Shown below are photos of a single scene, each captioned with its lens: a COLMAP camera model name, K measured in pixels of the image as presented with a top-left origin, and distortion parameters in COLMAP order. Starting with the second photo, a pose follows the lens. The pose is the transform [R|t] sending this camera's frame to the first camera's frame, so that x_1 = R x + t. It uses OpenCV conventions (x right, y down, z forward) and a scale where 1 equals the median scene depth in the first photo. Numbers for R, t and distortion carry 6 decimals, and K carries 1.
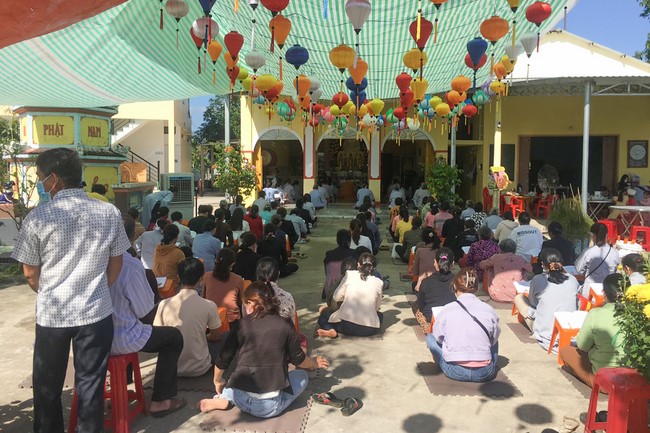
lens RADIAL K [[565.2, 0, 325.0], [0, 565.2, 216.5], [0, 0, 1]] dist [0.060660, -0.004228]
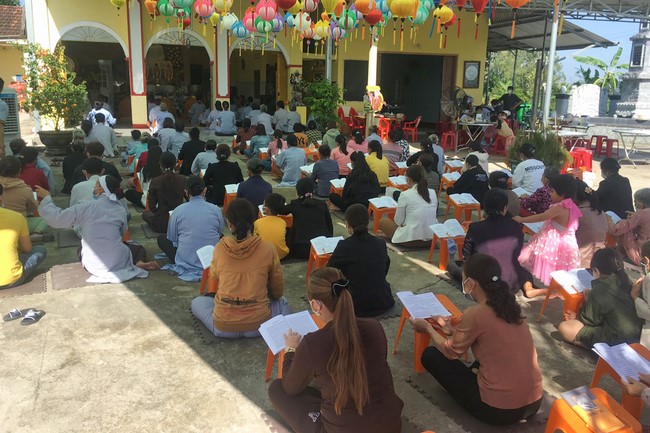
lens RADIAL K [[565.2, 0, 325.0], [0, 565.2, 216.5], [0, 0, 1]] dist [0.060660, -0.004228]
pose [[0.897707, -0.085209, 0.432274, -0.154954], [0.018911, 0.987668, 0.155415, -0.019543], [-0.440186, -0.131343, 0.888248, 0.162761]]
